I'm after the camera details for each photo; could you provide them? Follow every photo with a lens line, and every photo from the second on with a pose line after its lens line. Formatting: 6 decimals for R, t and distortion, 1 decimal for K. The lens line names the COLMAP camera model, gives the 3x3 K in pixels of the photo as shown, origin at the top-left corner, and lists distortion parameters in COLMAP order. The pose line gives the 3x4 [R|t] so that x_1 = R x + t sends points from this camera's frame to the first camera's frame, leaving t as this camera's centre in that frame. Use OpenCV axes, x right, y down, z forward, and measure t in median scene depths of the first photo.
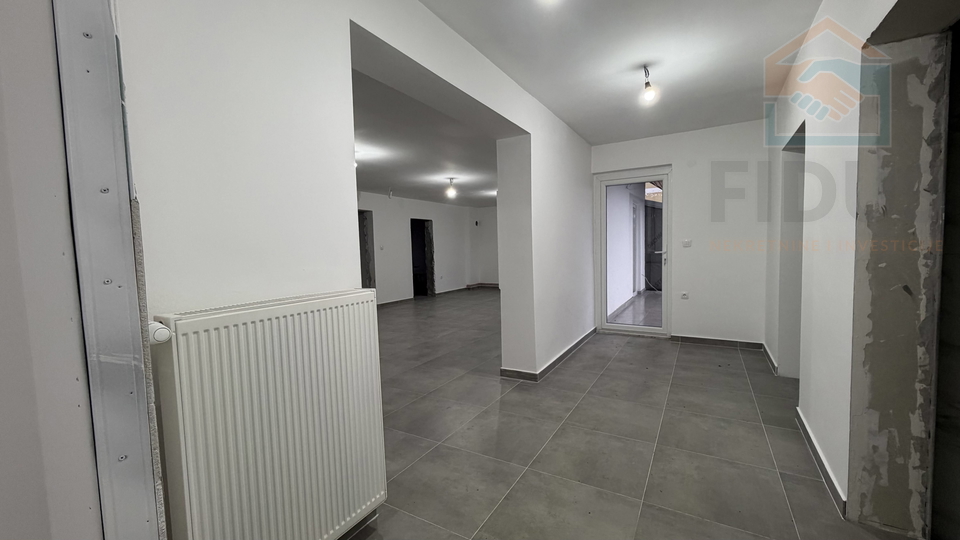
lens RADIAL K [[383.0, 0, 483.5], [0, 383.0, 269.8], [0, 0, 1]] dist [-0.001167, 0.000161]
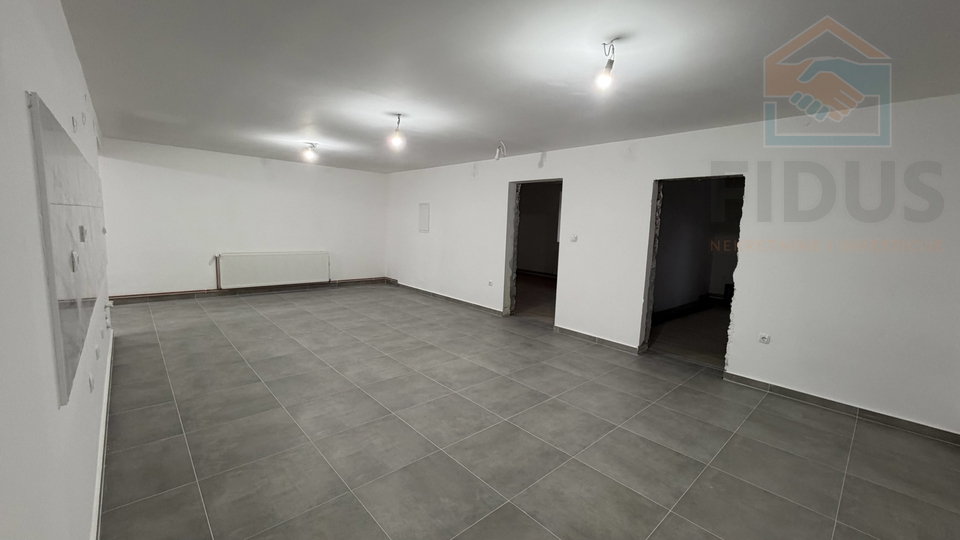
lens RADIAL K [[383.0, 0, 483.5], [0, 383.0, 269.8], [0, 0, 1]] dist [-0.001167, 0.000161]
pose [[-0.294184, 0.129664, -0.946912, 0.294556], [-0.083337, 0.983501, 0.160565, -0.078756], [0.952108, 0.126149, -0.278525, 0.874759]]
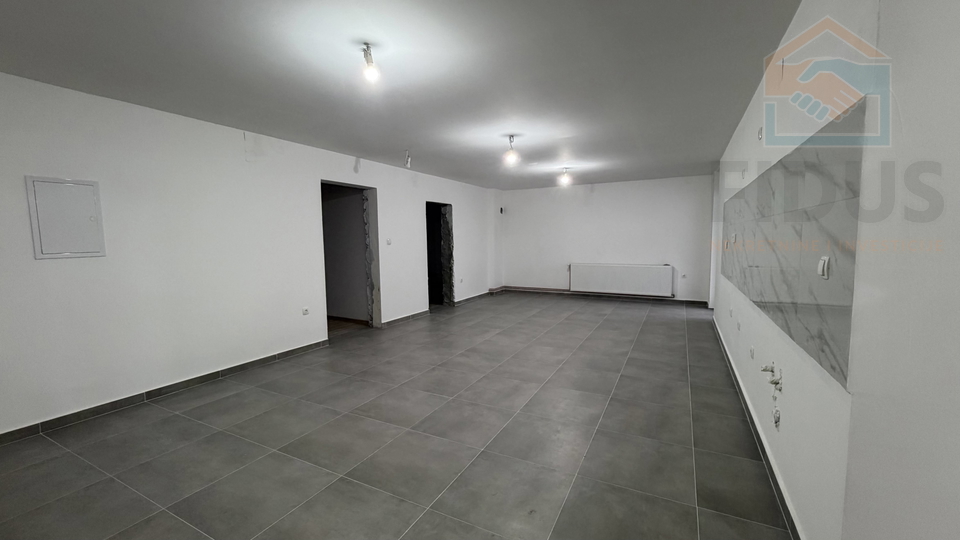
lens RADIAL K [[383.0, 0, 483.5], [0, 383.0, 269.8], [0, 0, 1]] dist [-0.001167, 0.000161]
pose [[0.998762, 0.012409, 0.048180, -0.105859], [-0.013748, 0.999526, 0.027563, -0.023622], [-0.047815, -0.028191, 0.998458, 0.244438]]
